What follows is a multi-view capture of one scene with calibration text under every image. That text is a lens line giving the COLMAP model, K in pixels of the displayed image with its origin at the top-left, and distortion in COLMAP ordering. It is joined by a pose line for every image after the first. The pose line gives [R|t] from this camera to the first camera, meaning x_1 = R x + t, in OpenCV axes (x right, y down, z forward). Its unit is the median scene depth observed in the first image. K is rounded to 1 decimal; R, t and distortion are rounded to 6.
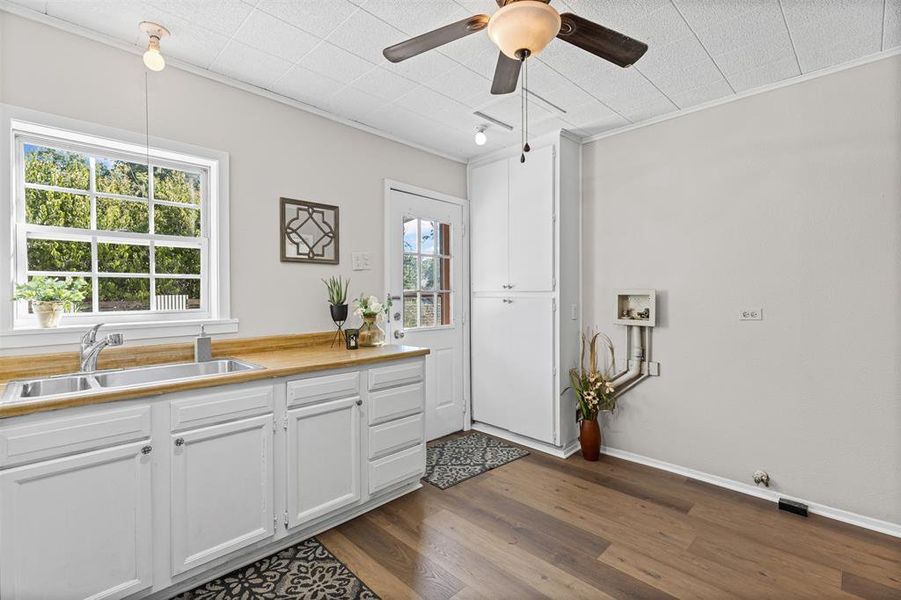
lens RADIAL K [[407.3, 0, 448.7], [0, 407.3, 298.3], [0, 0, 1]] dist [0.005254, -0.001373]
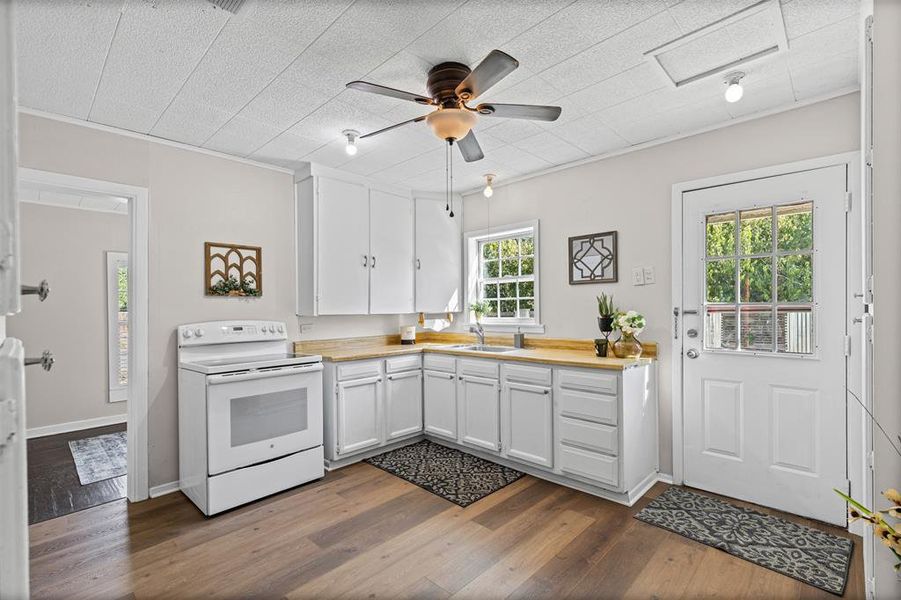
lens RADIAL K [[407.3, 0, 451.2], [0, 407.3, 307.5], [0, 0, 1]] dist [0.005254, -0.001373]
pose [[0.022373, 0.000719, -0.999749, 0.917716], [-0.002393, 0.999997, 0.000666, -0.013463], [0.999747, 0.002377, 0.022375, 0.560844]]
